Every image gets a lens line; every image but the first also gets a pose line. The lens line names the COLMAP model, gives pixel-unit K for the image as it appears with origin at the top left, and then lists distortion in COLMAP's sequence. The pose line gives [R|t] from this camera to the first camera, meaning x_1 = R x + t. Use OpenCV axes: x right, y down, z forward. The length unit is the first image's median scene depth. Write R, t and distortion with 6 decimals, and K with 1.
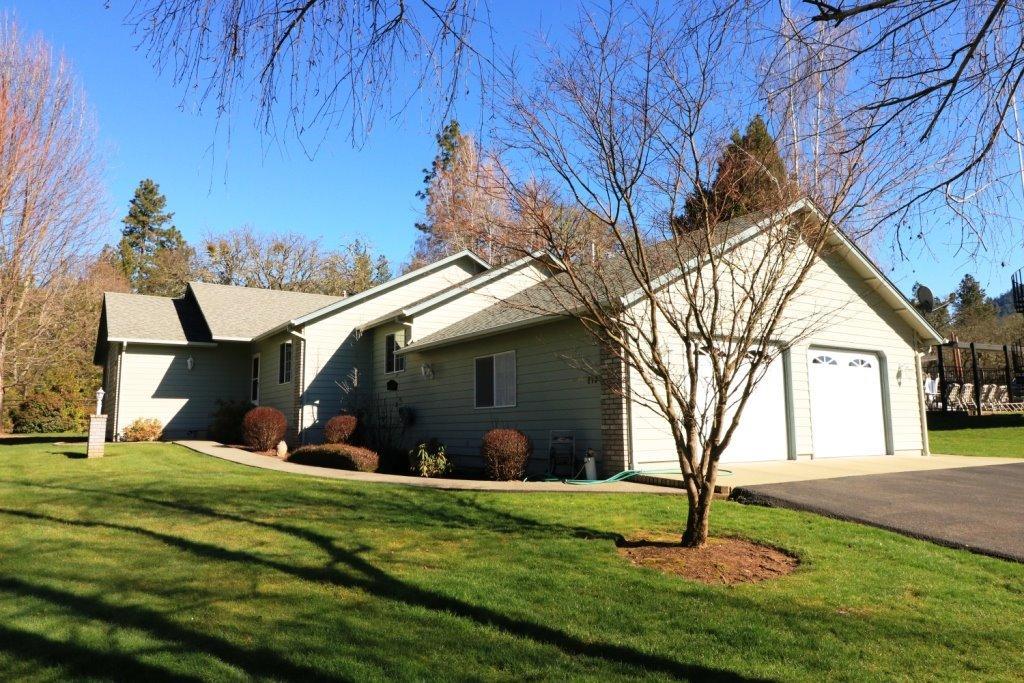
lens RADIAL K [[709.0, 0, 512.0], [0, 709.0, 341.5], [0, 0, 1]] dist [-0.002761, -0.001192]
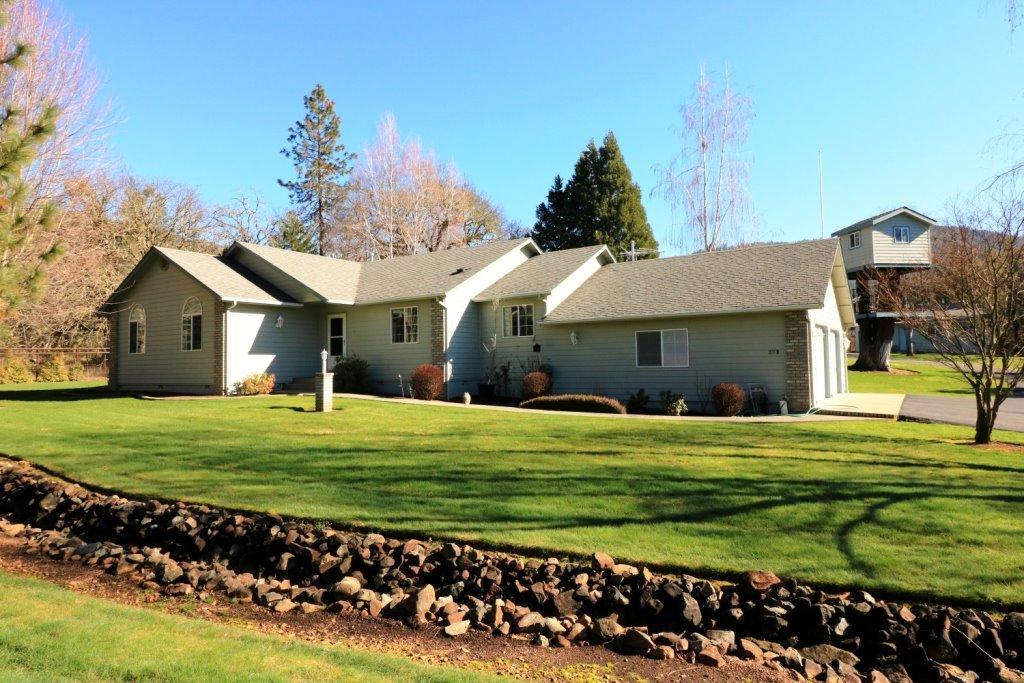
lens RADIAL K [[624.9, 0, 512.0], [0, 624.9, 341.5], [0, 0, 1]] dist [0.047469, 0.000246]
pose [[0.908260, 0.010853, 0.418265, -0.617723], [-0.044223, 0.996554, 0.070172, -0.025778], [-0.416063, -0.082231, 0.905610, -0.018863]]
